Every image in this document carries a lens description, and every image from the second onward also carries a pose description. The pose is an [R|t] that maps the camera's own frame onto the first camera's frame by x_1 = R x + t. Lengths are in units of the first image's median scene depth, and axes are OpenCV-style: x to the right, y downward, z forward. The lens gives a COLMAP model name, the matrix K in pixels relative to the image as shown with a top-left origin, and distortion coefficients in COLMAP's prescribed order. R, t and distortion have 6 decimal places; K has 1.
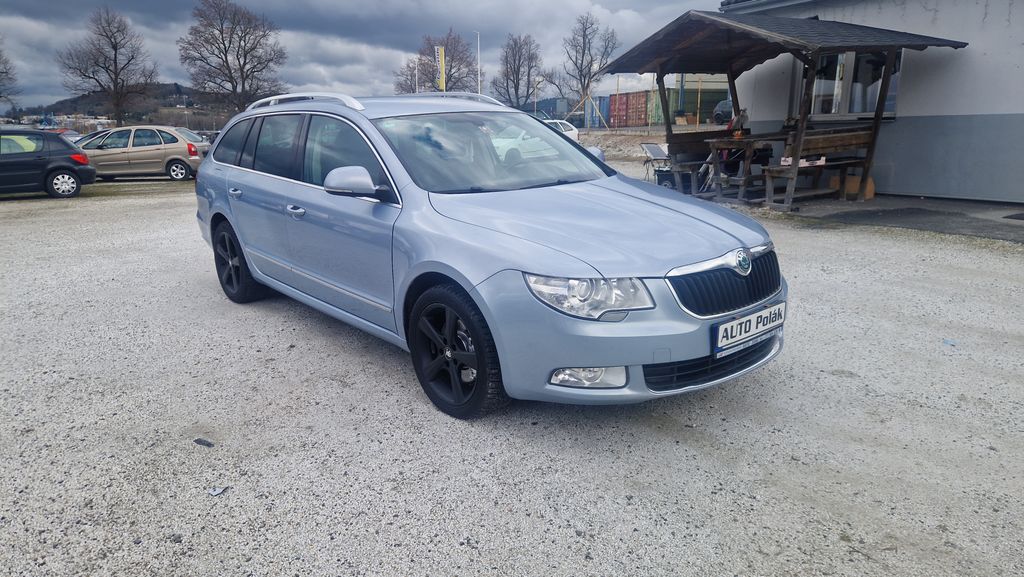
lens RADIAL K [[689.2, 0, 478.2], [0, 689.2, 293.6], [0, 0, 1]] dist [0.065162, -0.000873]
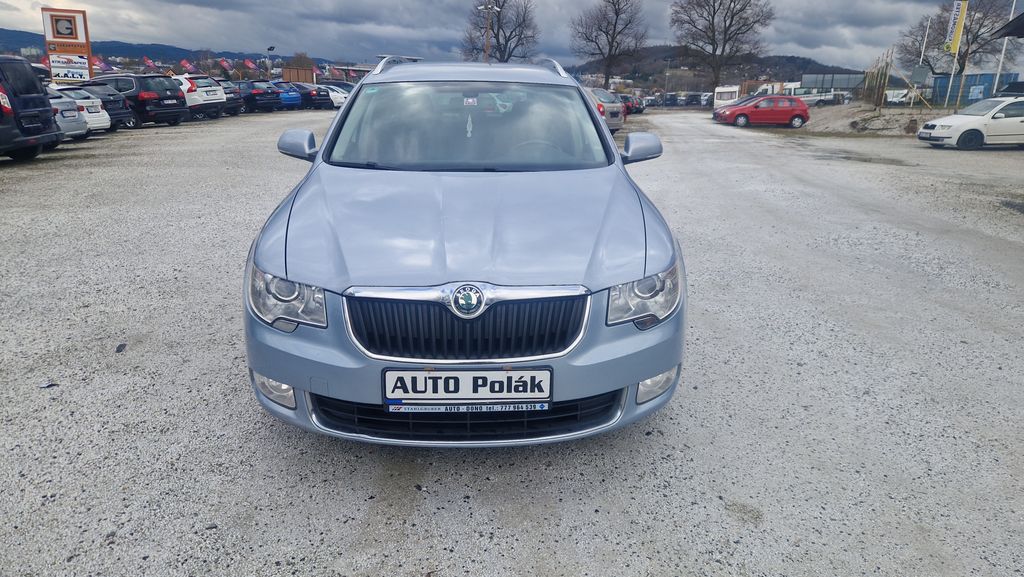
lens RADIAL K [[696.0, 0, 494.2], [0, 696.0, 284.7], [0, 0, 1]] dist [0.027589, -0.003892]
pose [[0.799303, 0.208513, -0.563593, 0.158908], [-0.187726, 0.977574, 0.095436, -0.026656], [0.570854, 0.029519, 0.820521, 0.079173]]
